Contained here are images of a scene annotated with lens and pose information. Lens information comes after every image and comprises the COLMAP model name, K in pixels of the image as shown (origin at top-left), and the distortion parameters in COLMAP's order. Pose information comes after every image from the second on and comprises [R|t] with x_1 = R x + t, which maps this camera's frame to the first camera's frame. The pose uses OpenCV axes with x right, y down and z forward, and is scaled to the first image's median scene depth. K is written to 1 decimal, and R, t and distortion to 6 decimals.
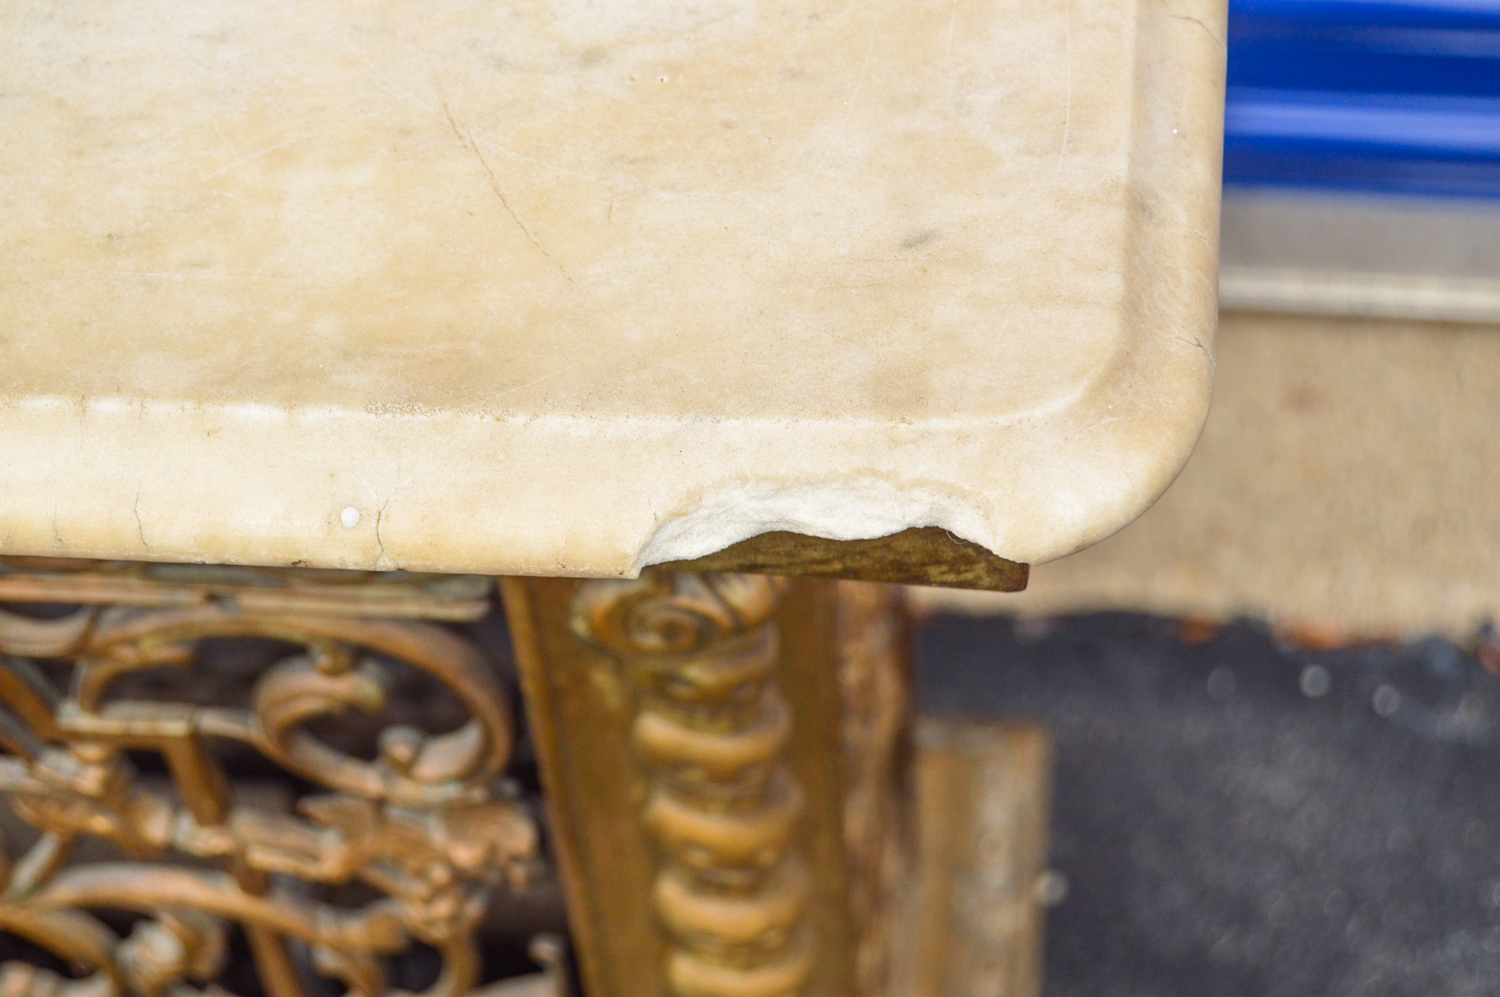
lens RADIAL K [[3404.6, 0, 745.6], [0, 3404.6, 498.6], [0, 0, 1]] dist [-0.050980, 0.000000]
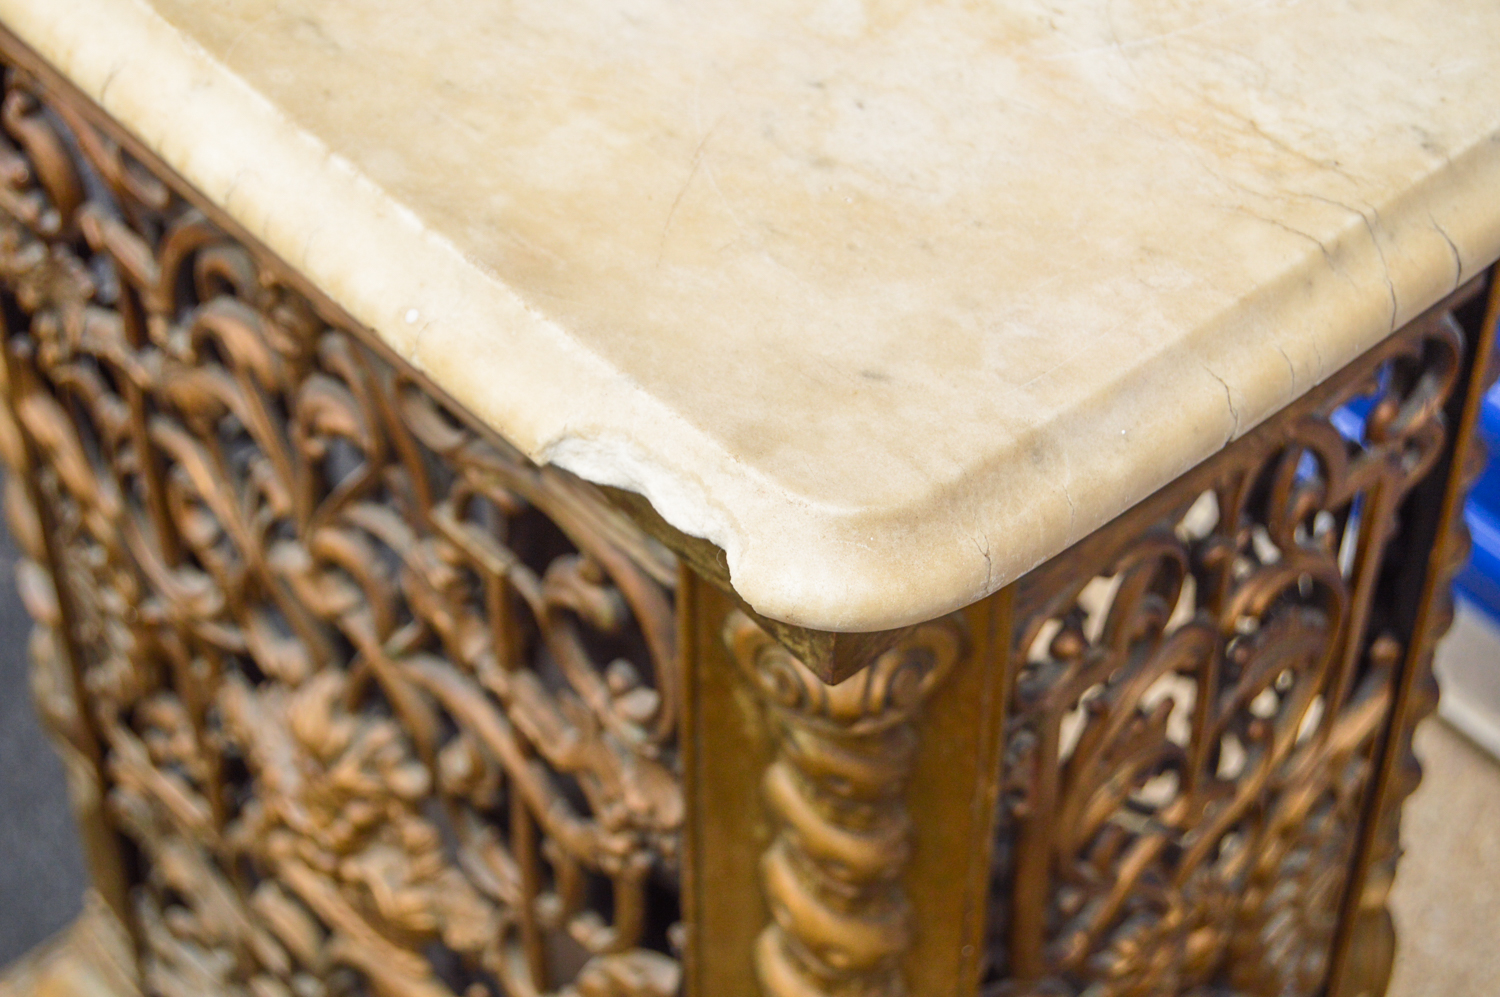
lens RADIAL K [[3404.6, 0, 751.2], [0, 3404.6, 498.5], [0, 0, 1]] dist [-0.050980, 0.000000]
pose [[0.741492, 0.525360, -0.417357, 0.561963], [-0.575183, 0.817988, 0.007774, -0.022350], [0.345477, 0.234292, 0.908709, -0.146935]]
